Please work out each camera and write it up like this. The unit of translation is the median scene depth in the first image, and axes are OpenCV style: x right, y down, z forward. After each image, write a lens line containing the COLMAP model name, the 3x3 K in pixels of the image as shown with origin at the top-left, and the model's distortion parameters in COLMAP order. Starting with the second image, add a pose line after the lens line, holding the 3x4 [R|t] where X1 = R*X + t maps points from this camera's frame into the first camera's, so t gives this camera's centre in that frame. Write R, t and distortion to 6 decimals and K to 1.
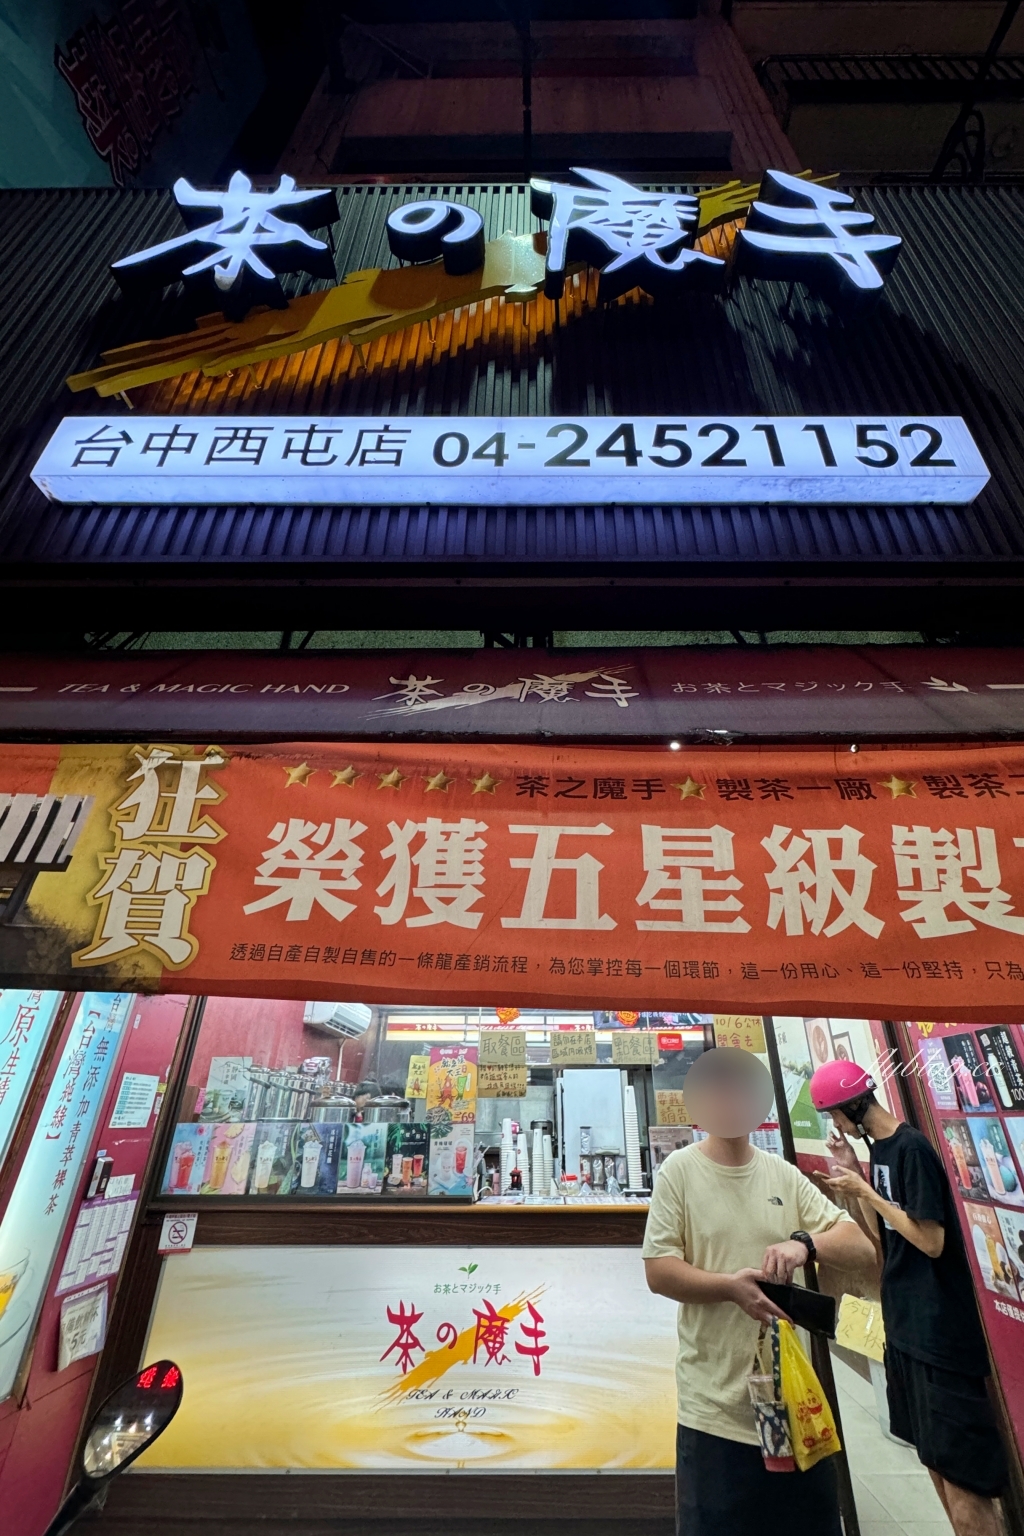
lens RADIAL K [[608.8, 0, 536.9], [0, 608.8, 776.7], [0, 0, 1]] dist [-0.001827, -0.000363]
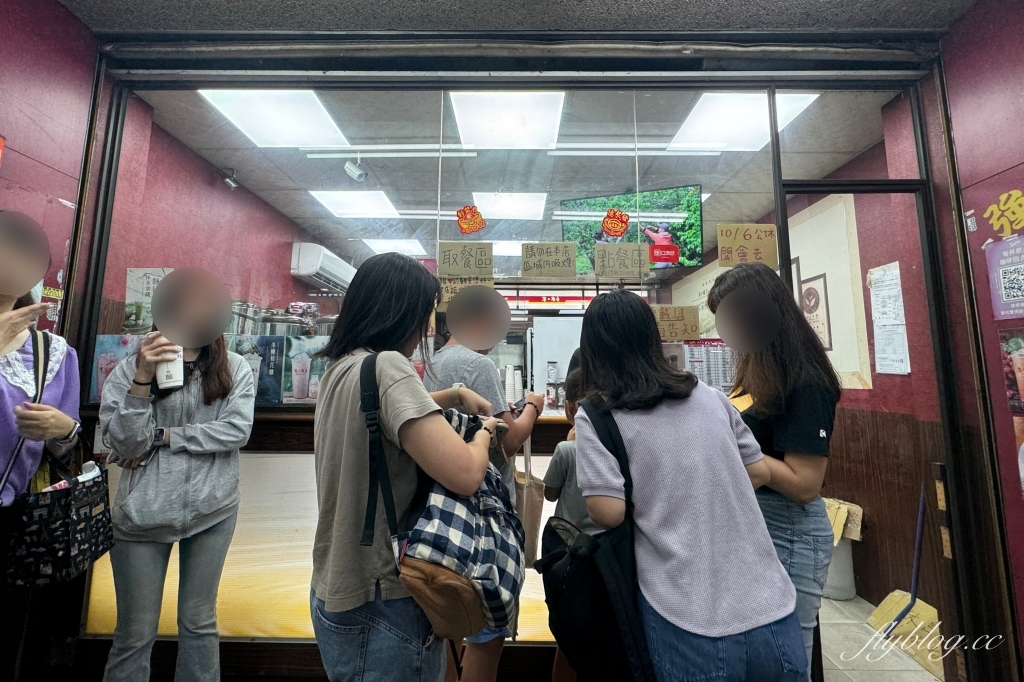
lens RADIAL K [[447.9, 0, 509.1], [0, 447.9, 315.0], [0, 0, 1]] dist [-0.002534, 0.000164]
pose [[0.999943, 0.006070, -0.008796, 0.012572], [-0.002434, 0.930748, 0.365653, 0.345473], [0.010406, -0.365610, 0.930710, 0.469214]]
